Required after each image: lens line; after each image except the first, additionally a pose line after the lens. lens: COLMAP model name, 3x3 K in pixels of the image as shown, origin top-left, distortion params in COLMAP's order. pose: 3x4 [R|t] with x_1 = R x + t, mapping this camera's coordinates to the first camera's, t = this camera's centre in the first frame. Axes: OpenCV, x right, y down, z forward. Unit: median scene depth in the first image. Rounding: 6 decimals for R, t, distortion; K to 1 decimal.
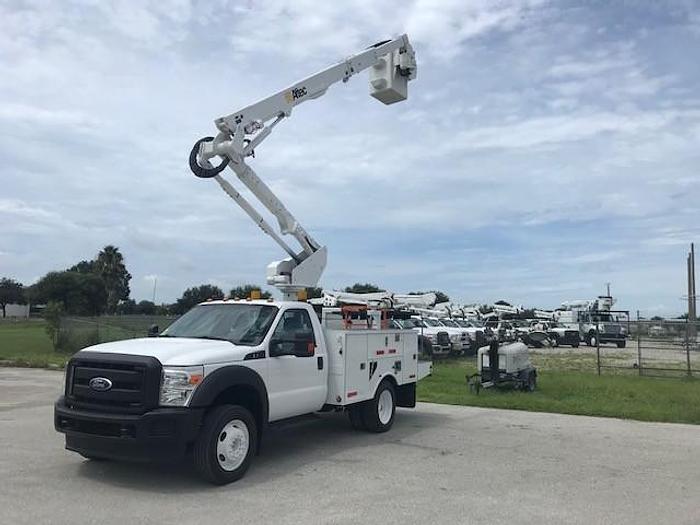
lens RADIAL K [[588.8, 0, 350.1], [0, 588.8, 245.4], [0, 0, 1]] dist [0.031460, -0.079459]
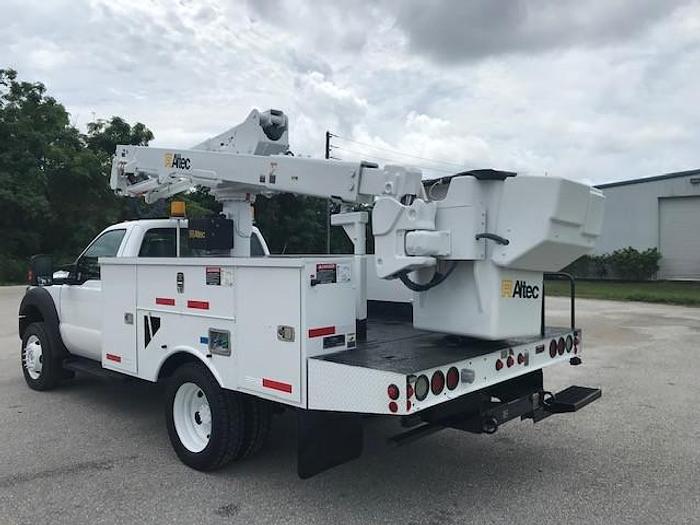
lens RADIAL K [[579.7, 0, 349.8], [0, 579.7, 253.0], [0, 0, 1]] dist [0.073834, -0.090630]
pose [[-0.250354, -0.017524, -0.967996, 0.516115], [0.120878, 0.991447, -0.049211, 0.190289], [0.960579, -0.129329, -0.246095, 1.324397]]
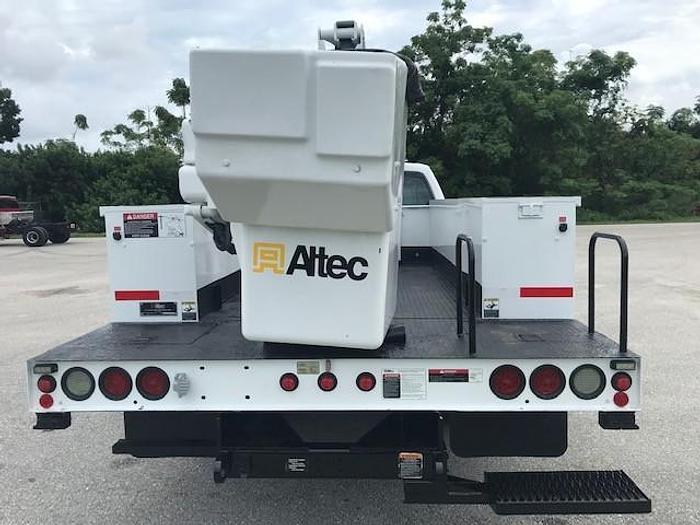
lens RADIAL K [[588.8, 0, 350.1], [0, 588.8, 245.4], [0, 0, 1]] dist [0.031460, -0.079459]
pose [[-0.906507, 0.029419, -0.421164, 0.156271], [0.054804, 0.997329, -0.048293, 0.217213], [0.418618, -0.066859, -0.905698, 1.565772]]
